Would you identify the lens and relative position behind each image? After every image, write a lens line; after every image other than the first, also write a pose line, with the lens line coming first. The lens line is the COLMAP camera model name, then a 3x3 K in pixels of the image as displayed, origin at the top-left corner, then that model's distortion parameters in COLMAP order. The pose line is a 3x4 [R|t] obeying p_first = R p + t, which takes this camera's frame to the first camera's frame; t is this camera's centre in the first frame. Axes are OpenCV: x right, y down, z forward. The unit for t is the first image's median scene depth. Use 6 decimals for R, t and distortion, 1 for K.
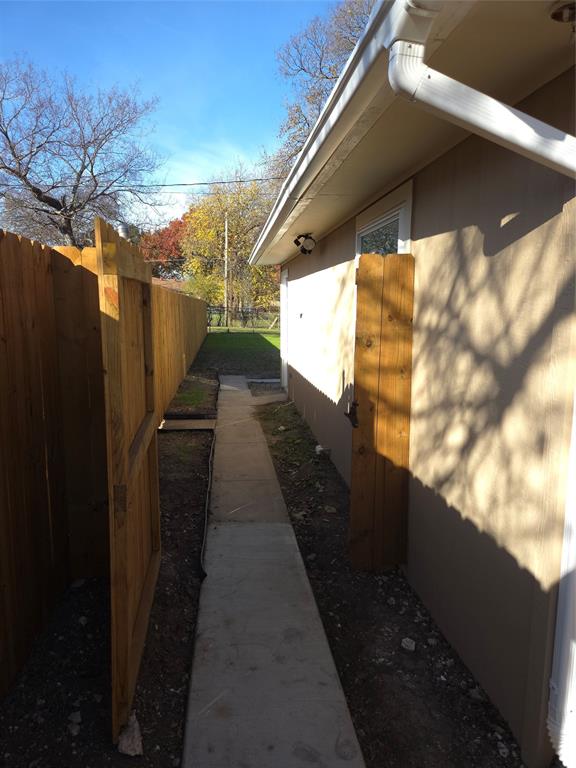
lens RADIAL K [[510.3, 0, 288.0], [0, 510.3, 384.0], [0, 0, 1]] dist [0.092091, -0.072526]
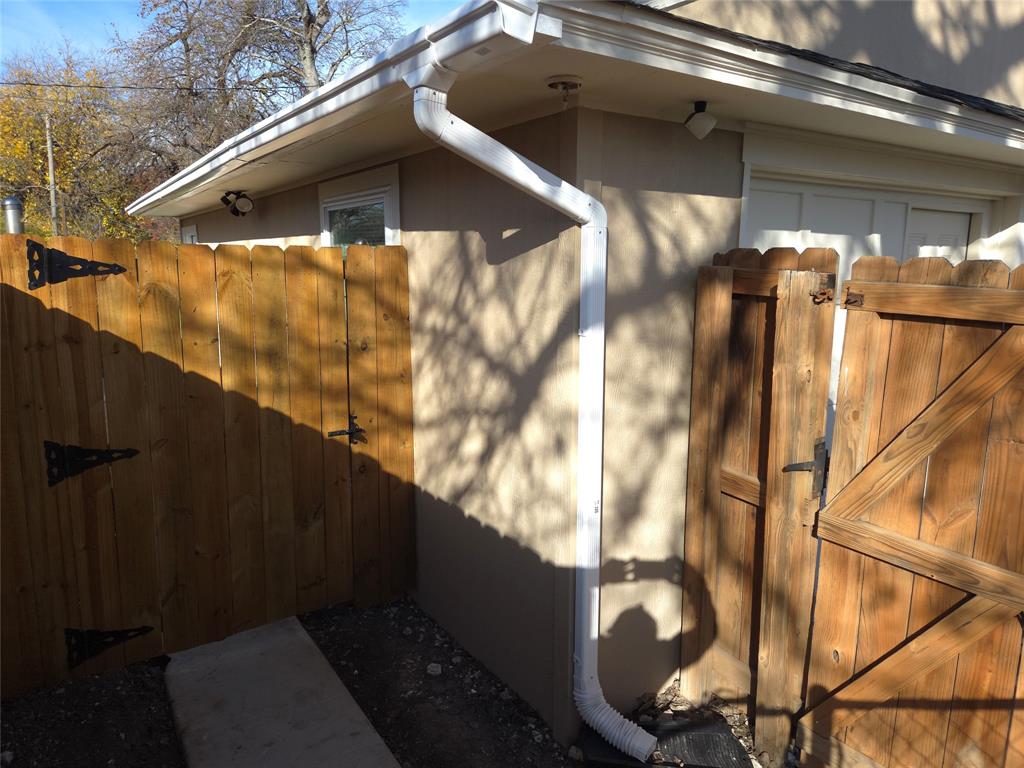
lens RADIAL K [[676.4, 0, 512.0], [0, 676.4, 384.0], [0, 0, 1]] dist [0.005847, 0.003666]
pose [[0.894313, -0.082907, 0.439693, -0.150751], [0.070093, 0.996510, 0.045331, -0.061747], [-0.441917, -0.009721, 0.897003, -0.162065]]
